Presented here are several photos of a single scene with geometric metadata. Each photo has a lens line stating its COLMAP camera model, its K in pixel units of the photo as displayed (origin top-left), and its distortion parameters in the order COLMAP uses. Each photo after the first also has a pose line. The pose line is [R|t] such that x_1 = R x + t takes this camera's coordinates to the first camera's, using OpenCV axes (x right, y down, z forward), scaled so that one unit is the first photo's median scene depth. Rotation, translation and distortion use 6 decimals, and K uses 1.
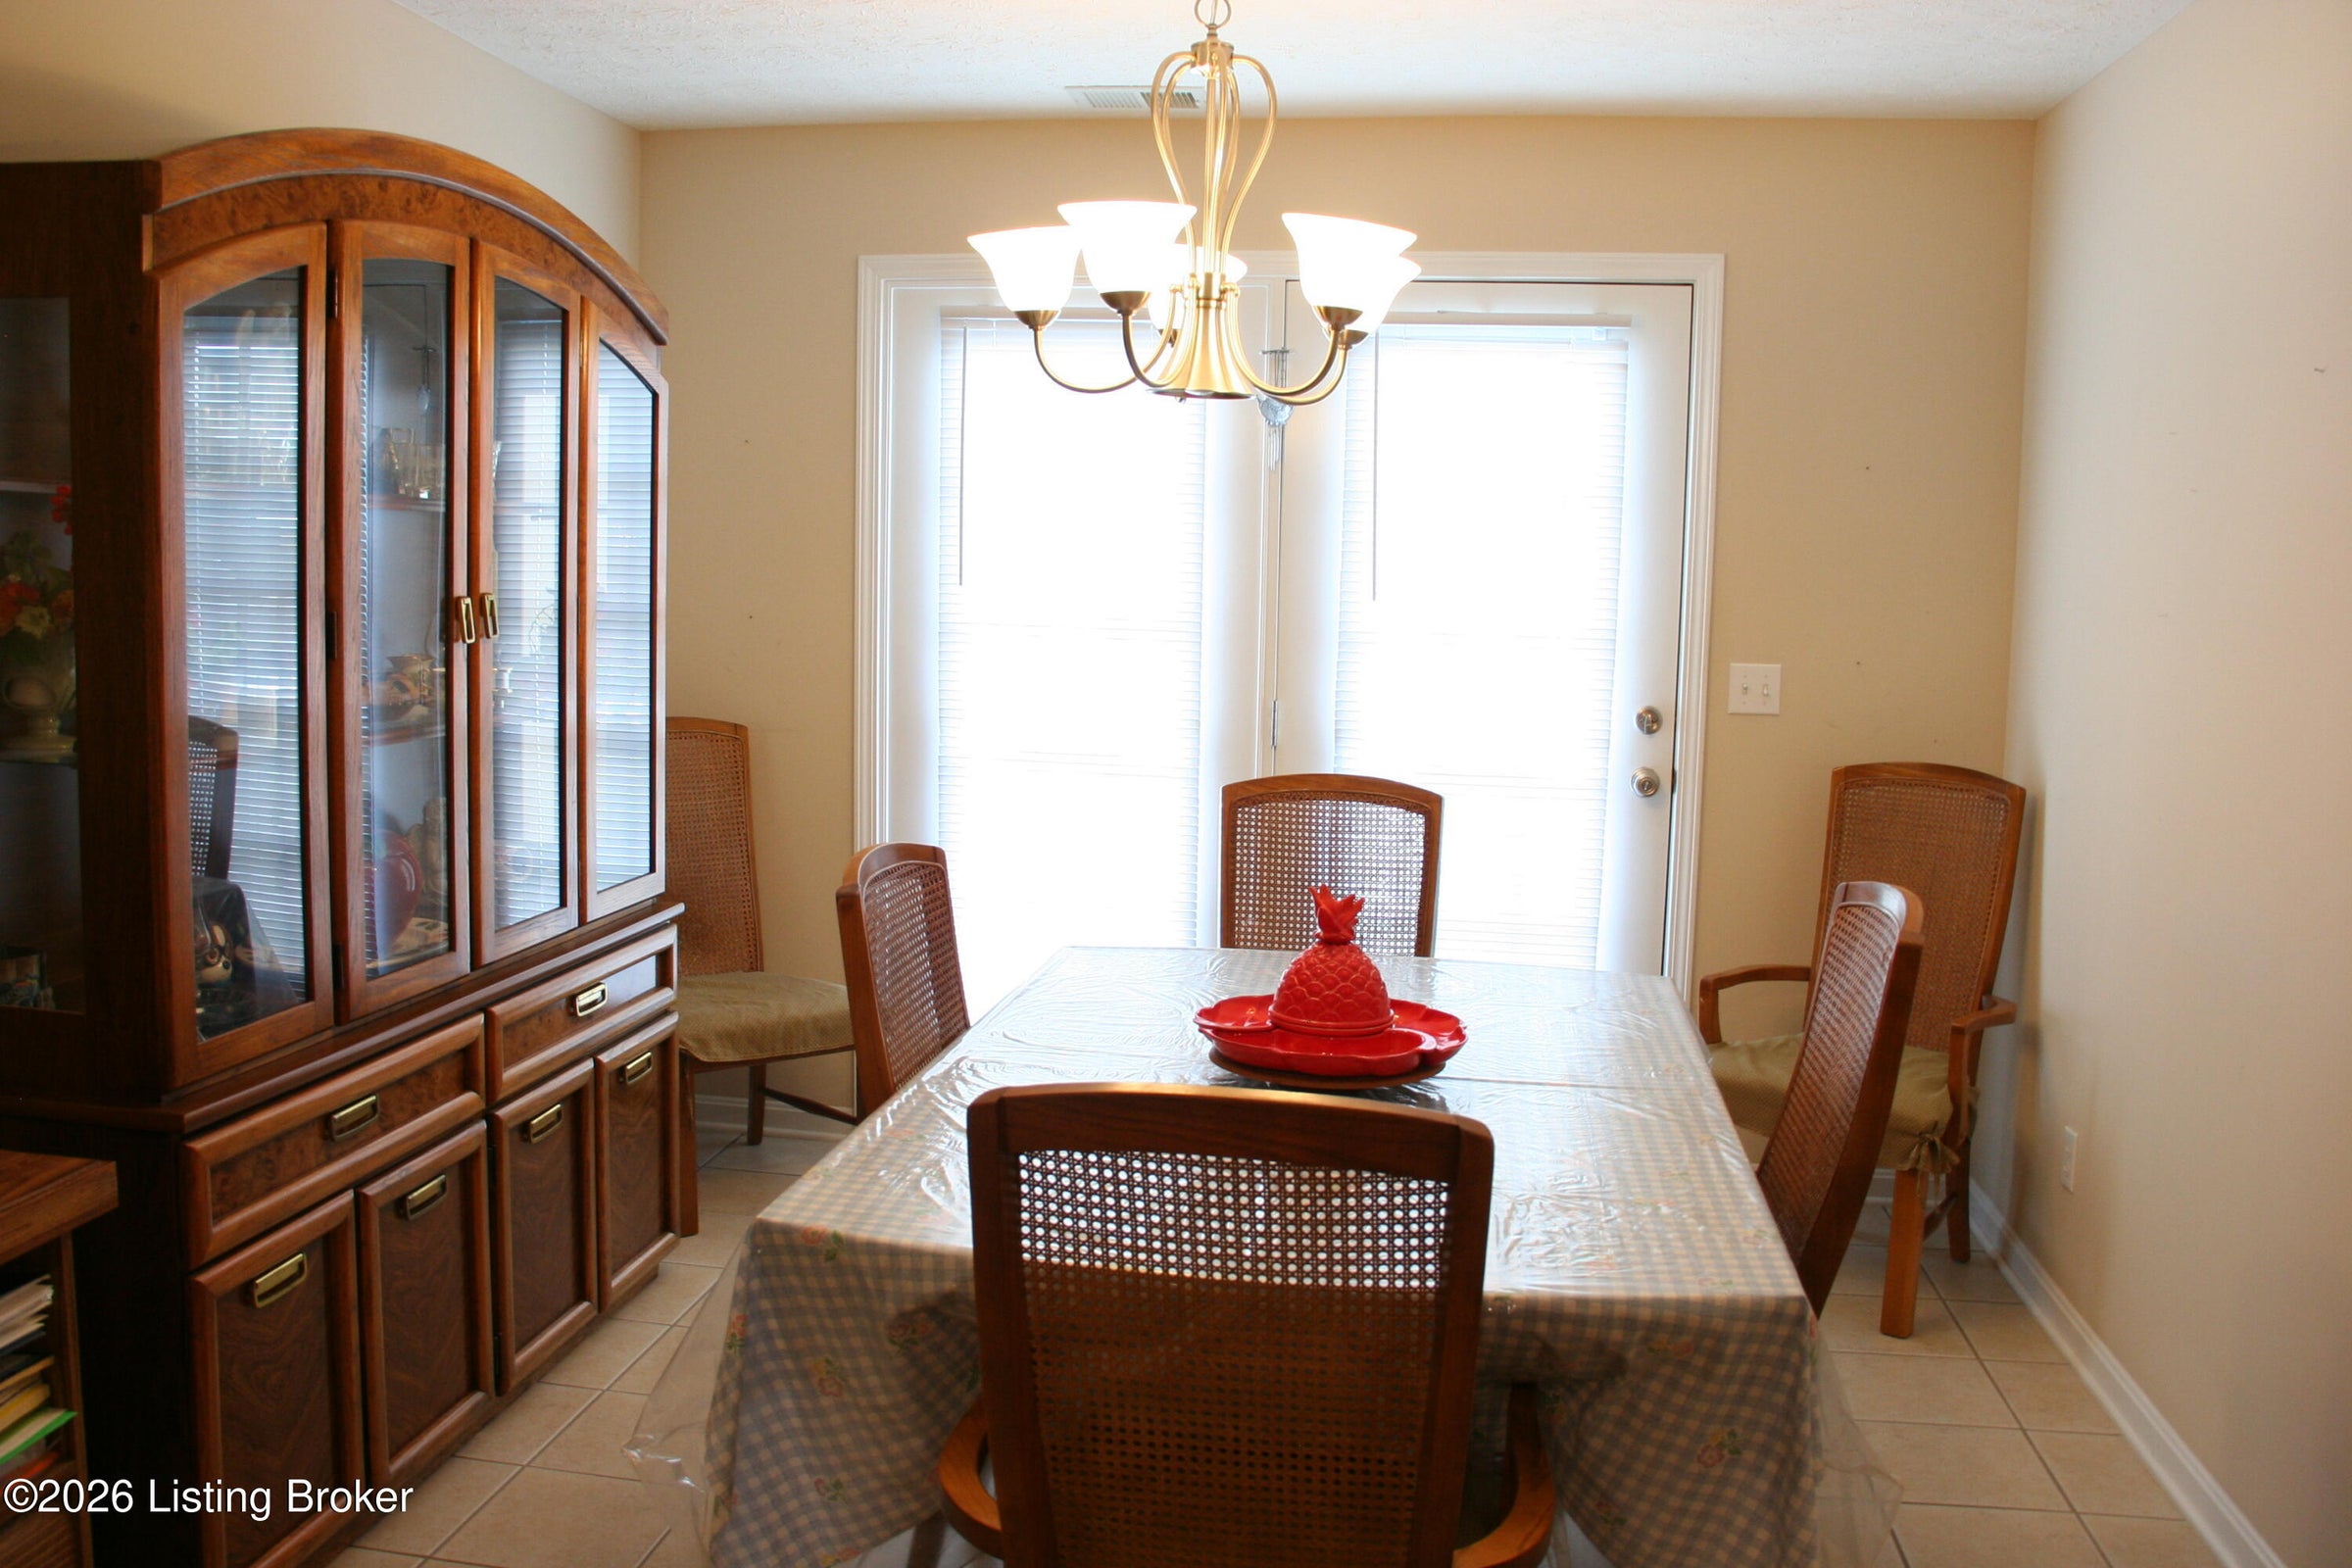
lens RADIAL K [[1977.5, 0, 1165.8], [0, 1977.5, 788.4], [0, 0, 1]] dist [-0.156942, 0.094328]
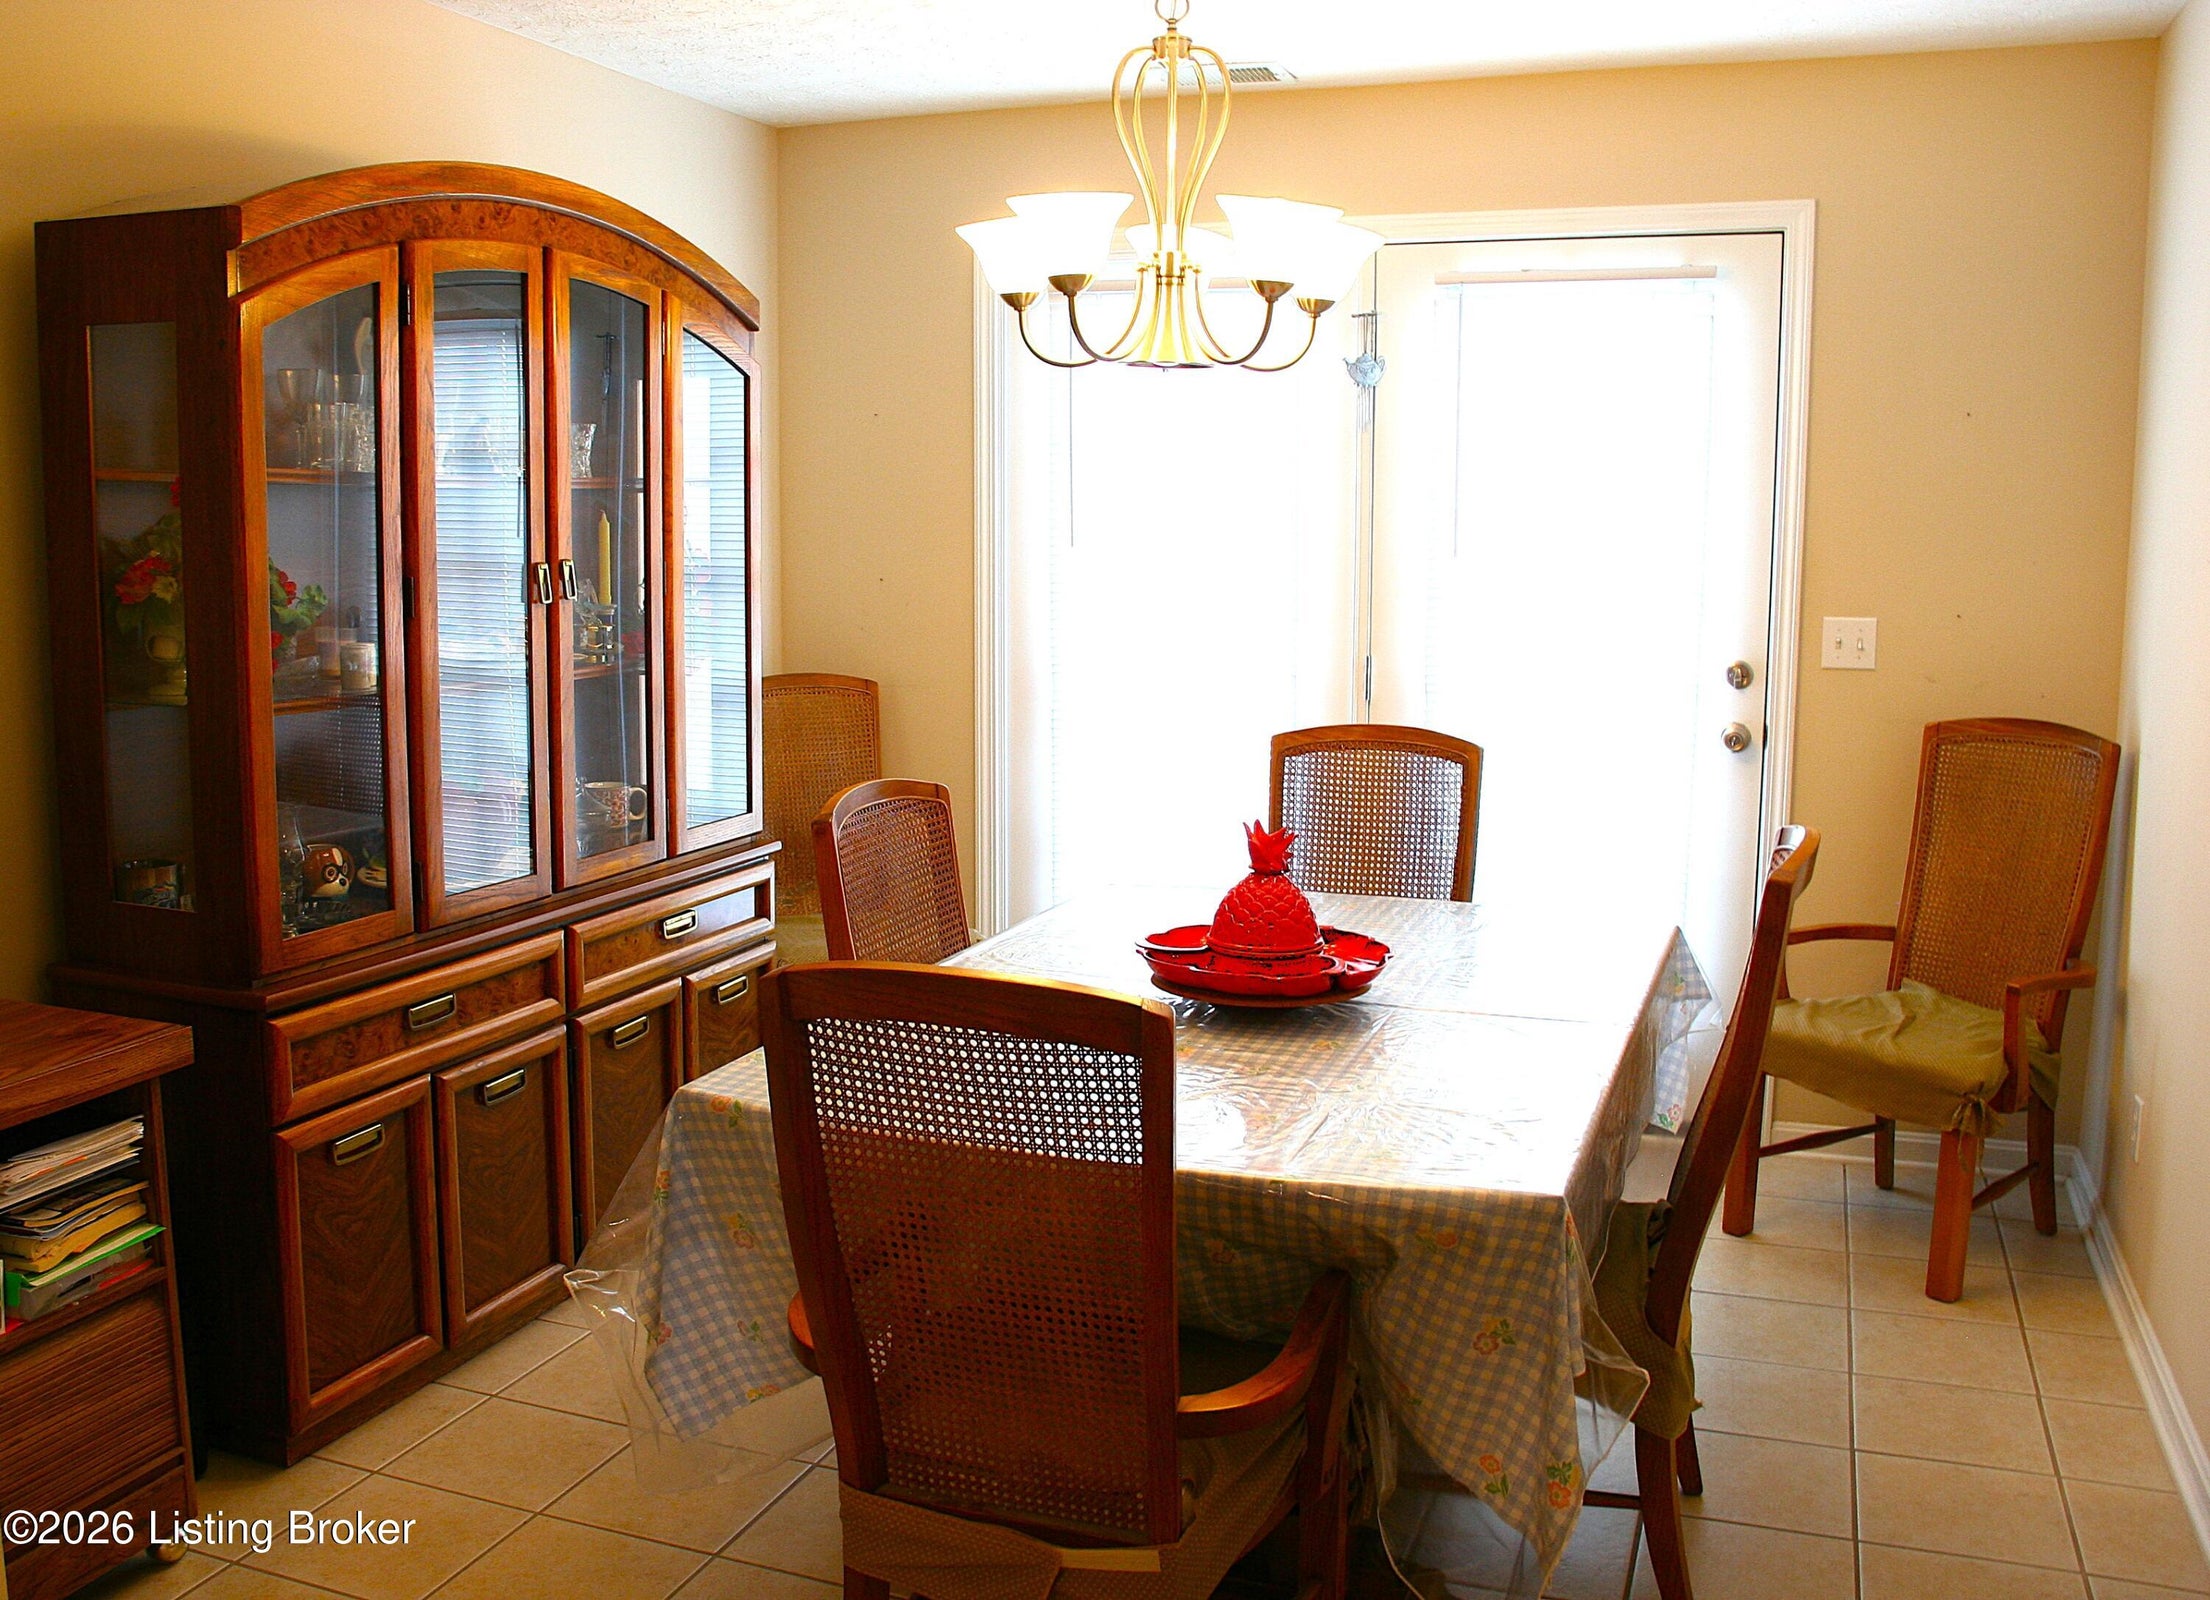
lens RADIAL K [[2011.9, 0, 1034.0], [0, 2011.9, 802.9], [0, 0, 1]] dist [-0.142258, 0.063894]
pose [[0.976034, 0.010753, -0.217352, 0.188078], [-0.005787, 0.999708, 0.023470, 0.013797], [0.217540, -0.021649, 0.975811, -0.088962]]
